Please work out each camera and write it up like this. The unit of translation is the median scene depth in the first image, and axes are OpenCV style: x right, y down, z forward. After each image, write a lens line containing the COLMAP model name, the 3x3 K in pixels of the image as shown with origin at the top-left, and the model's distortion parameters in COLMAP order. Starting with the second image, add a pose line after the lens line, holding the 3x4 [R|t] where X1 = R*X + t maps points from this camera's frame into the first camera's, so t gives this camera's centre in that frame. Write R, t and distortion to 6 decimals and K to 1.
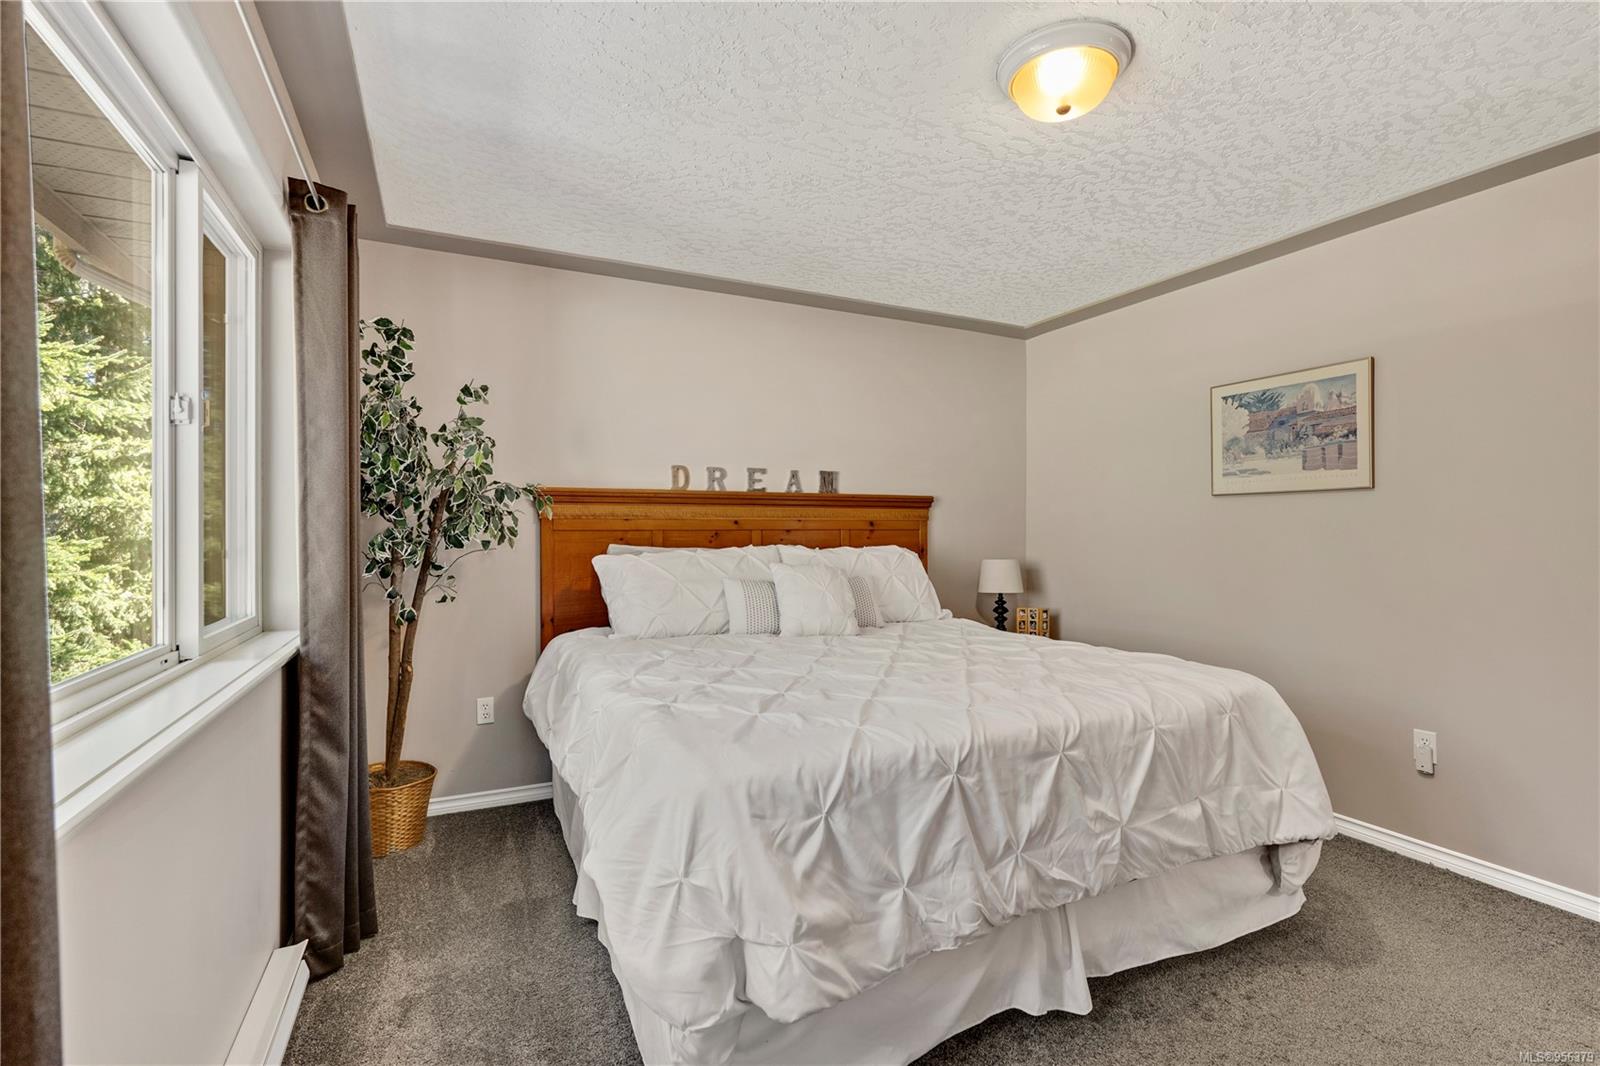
lens RADIAL K [[724.7, 0, 804.0], [0, 724.7, 534.9], [0, 0, 1]] dist [-0.004889, 0.000376]
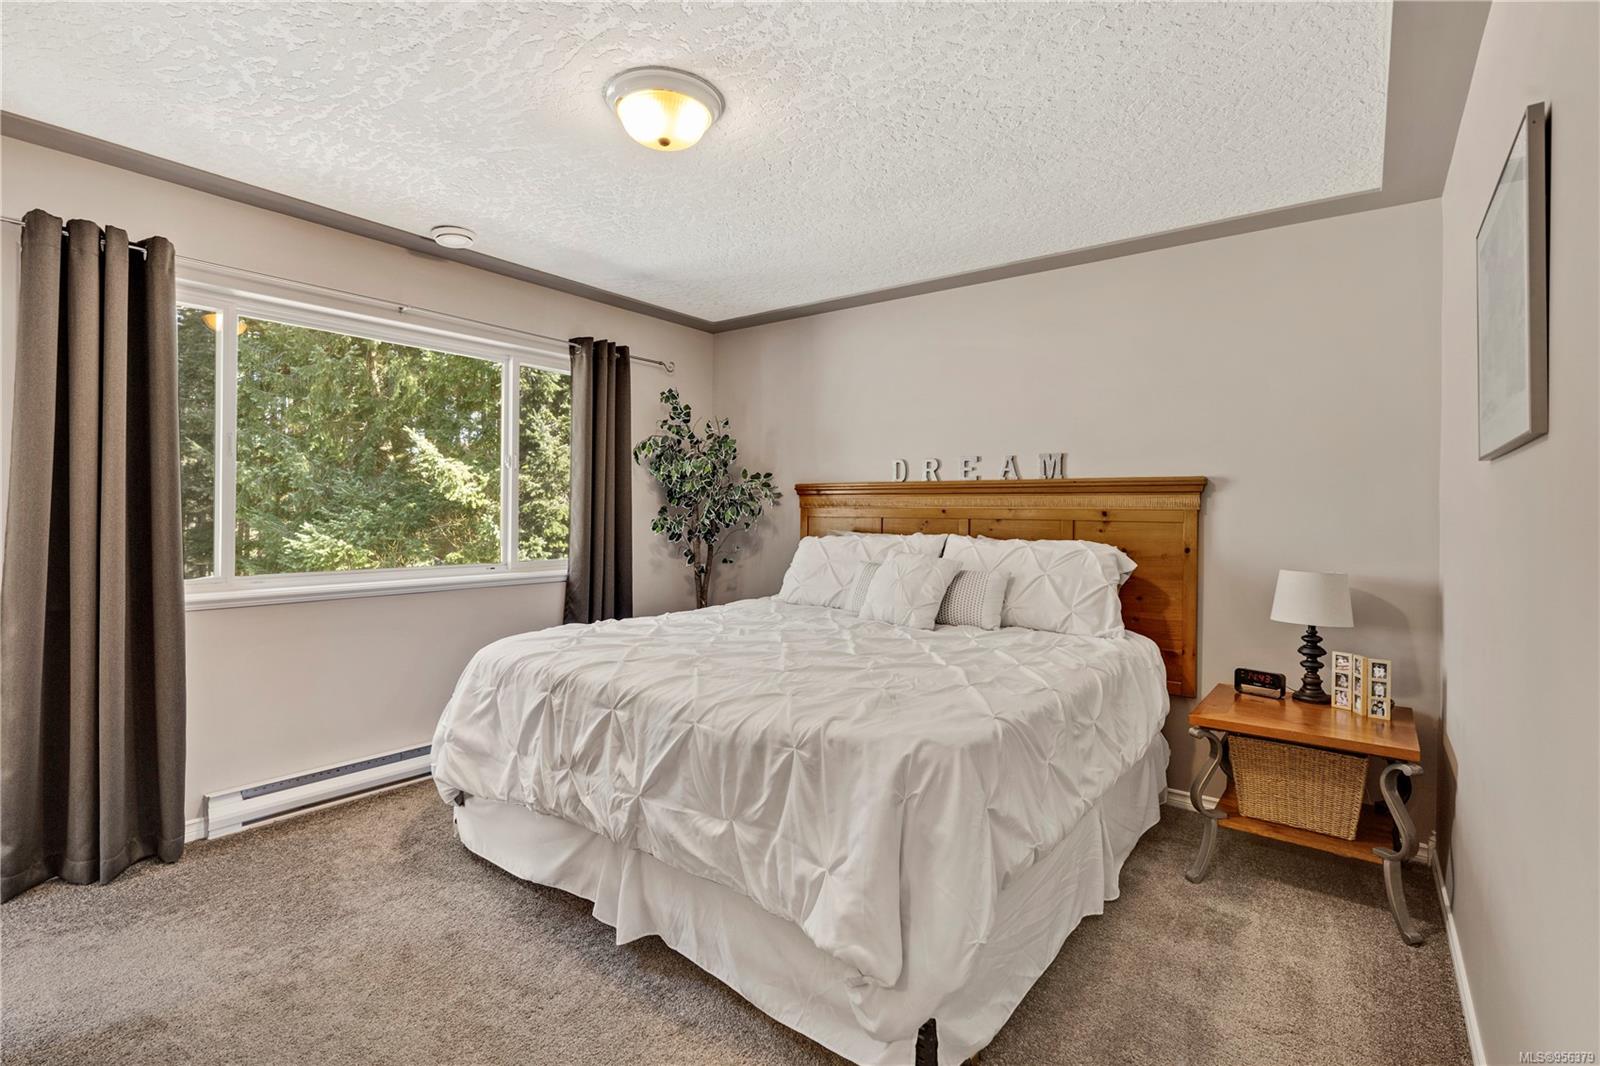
lens RADIAL K [[724.7, 0, 806.4], [0, 724.7, 517.0], [0, 0, 1]] dist [-0.004889, 0.000376]
pose [[0.453528, 0.012677, -0.891152, 0.734235], [-0.021096, 0.999771, 0.003486, -0.008755], [0.890992, 0.017219, 0.453691, 0.356548]]
